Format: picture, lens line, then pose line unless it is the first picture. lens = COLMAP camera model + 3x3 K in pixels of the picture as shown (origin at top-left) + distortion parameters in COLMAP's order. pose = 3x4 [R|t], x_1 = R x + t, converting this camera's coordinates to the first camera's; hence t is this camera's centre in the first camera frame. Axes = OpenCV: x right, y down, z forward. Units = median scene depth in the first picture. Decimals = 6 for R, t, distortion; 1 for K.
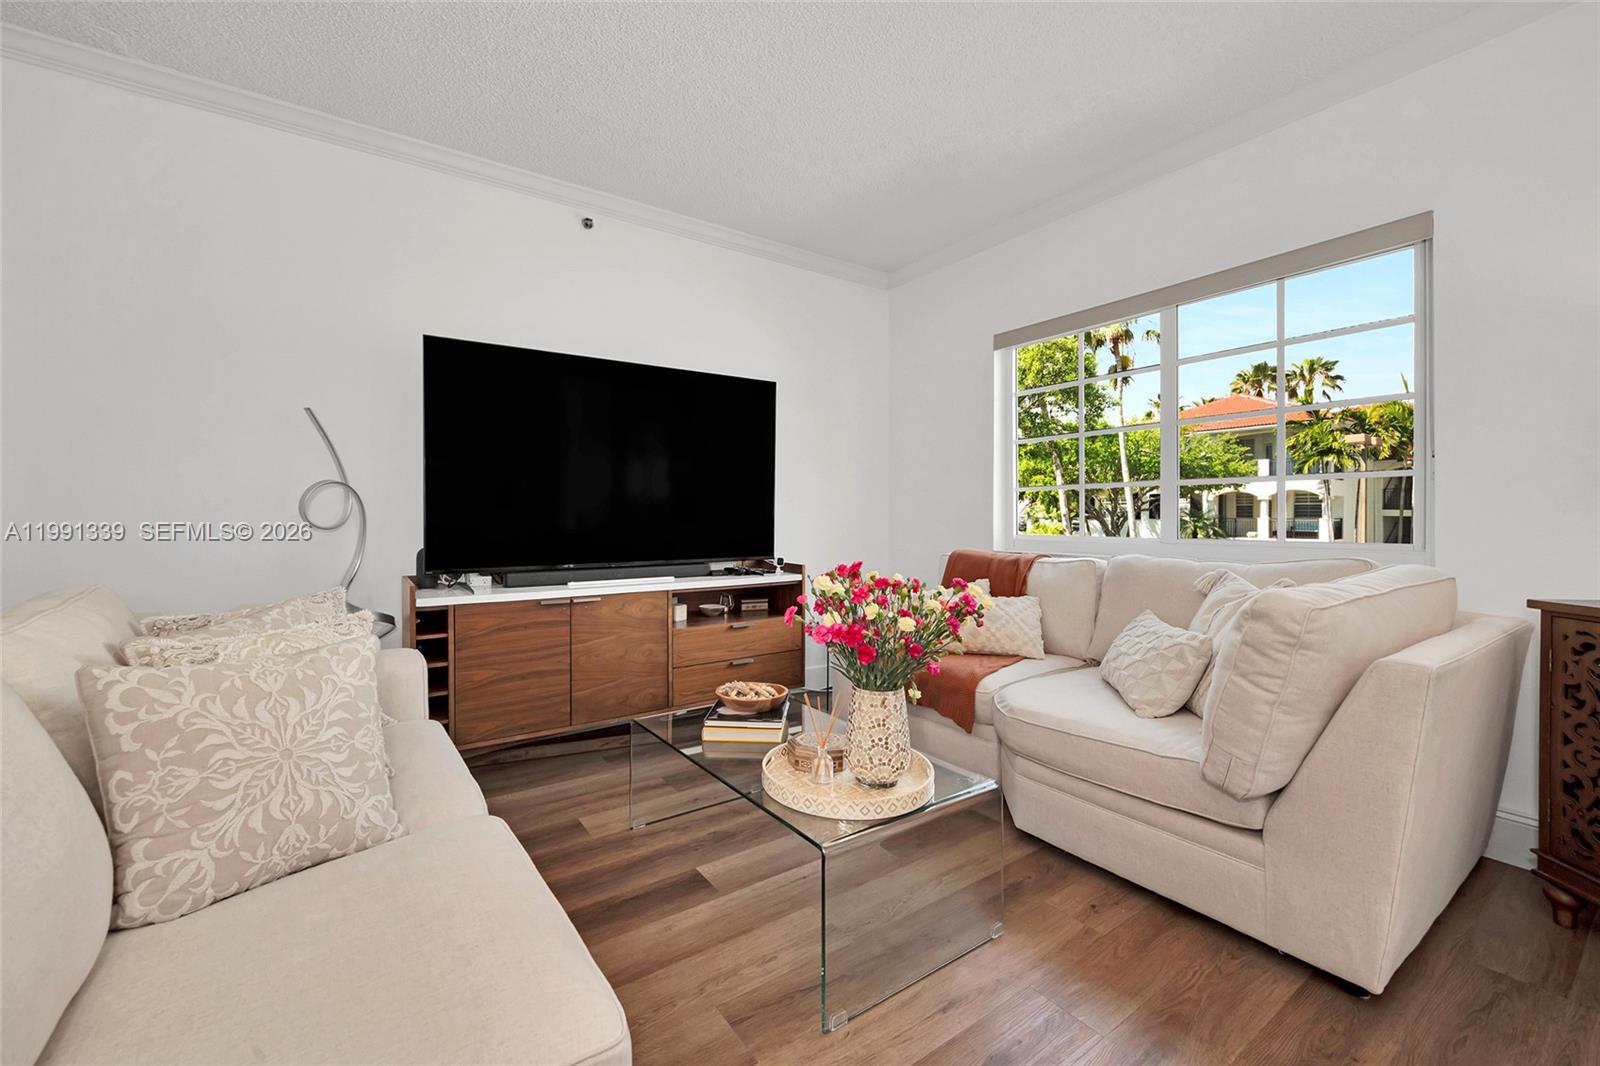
lens RADIAL K [[661.6, 0, 784.8], [0, 661.6, 517.4], [0, 0, 1]] dist [-0.002867, -0.000289]
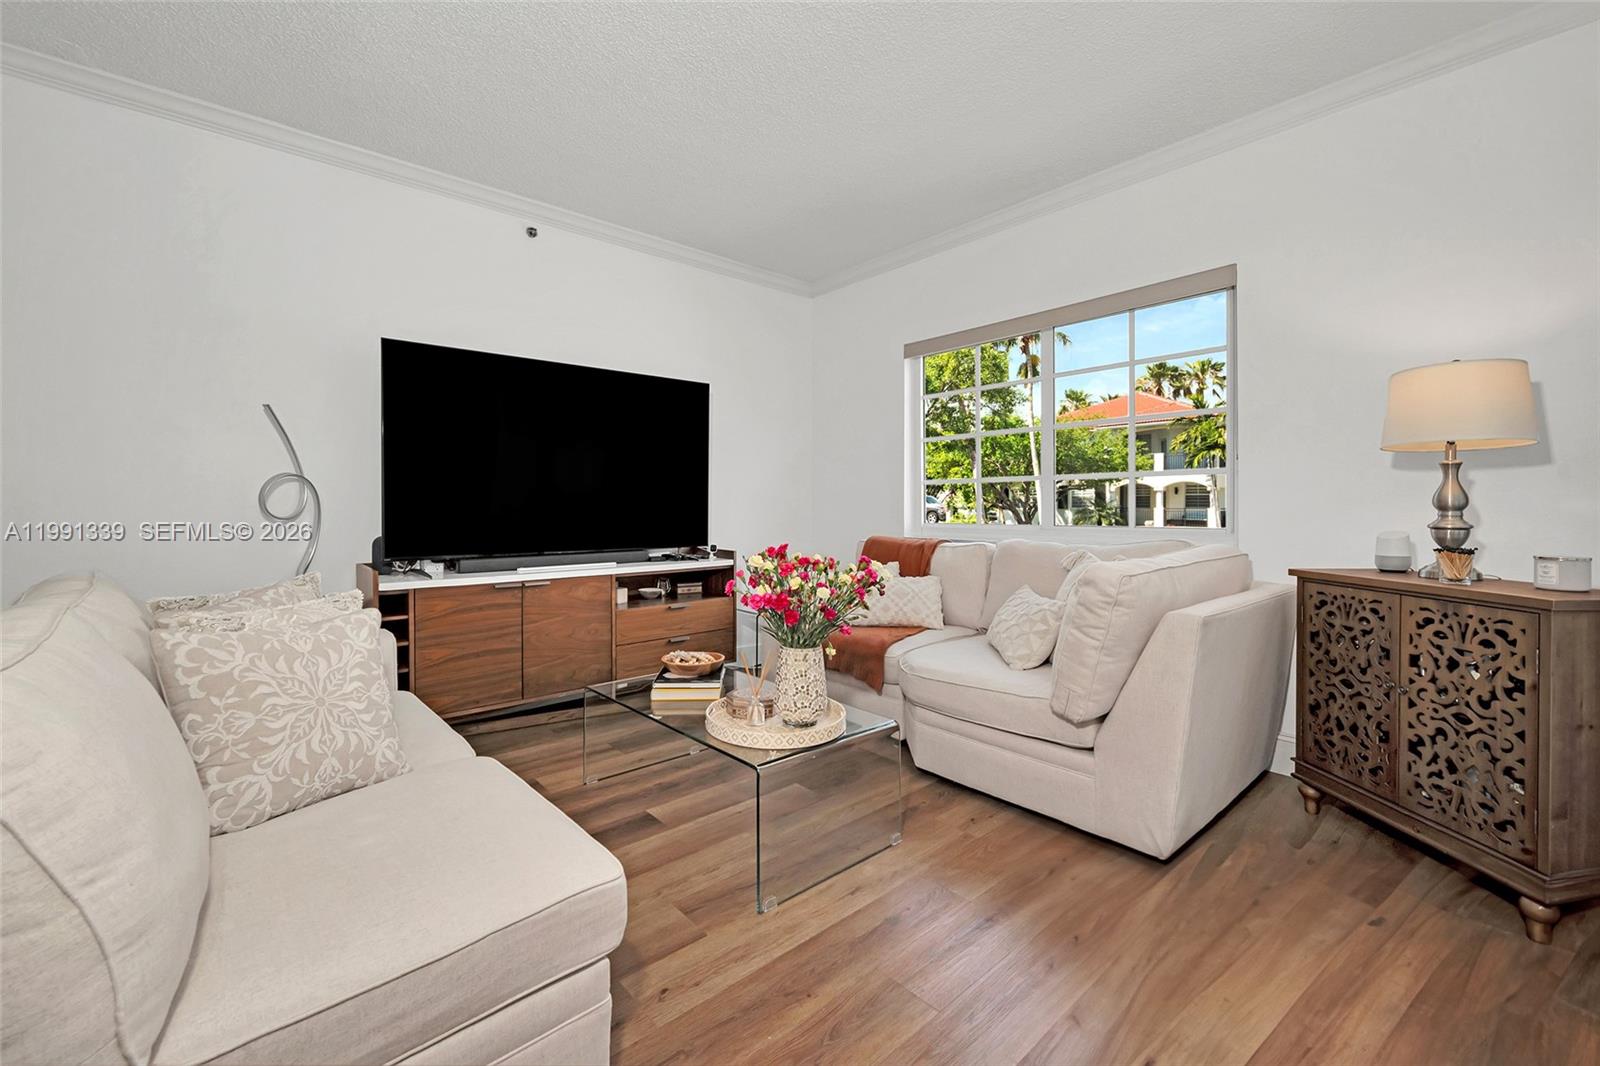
lens RADIAL K [[661.6, 0, 784.8], [0, 661.6, 517.4], [0, 0, 1]] dist [-0.002867, -0.000289]
pose [[0.993781, -0.002967, 0.111312, -0.023025], [0.001348, 0.999892, 0.014614, 0.000187], [-0.111343, -0.014373, 0.993678, -0.197698]]
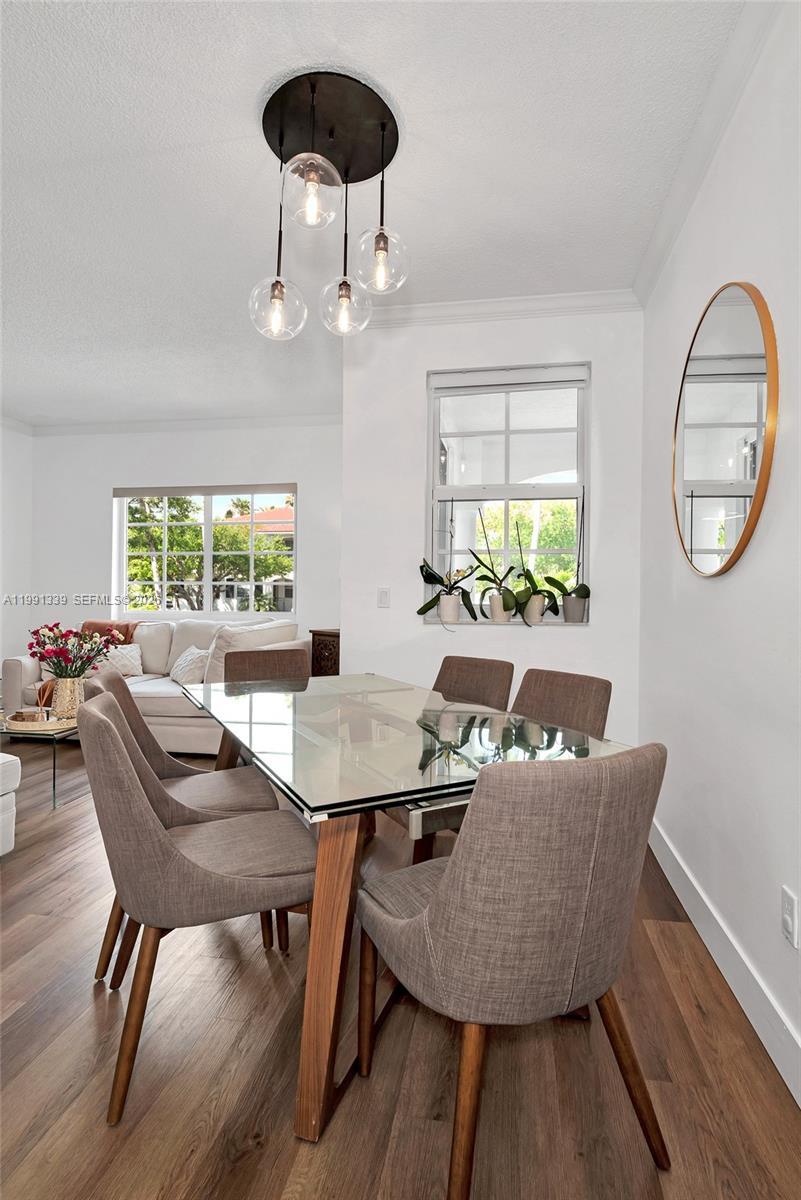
lens RADIAL K [[575.6, 0, 401.4], [0, 575.6, 585.5], [0, 0, 1]] dist [-0.000637, -0.000086]
pose [[0.697129, 0.021005, 0.716638, -0.443031], [-0.008191, 0.999739, -0.021334, -0.024298], [-0.716899, 0.009003, 0.697119, -1.091727]]
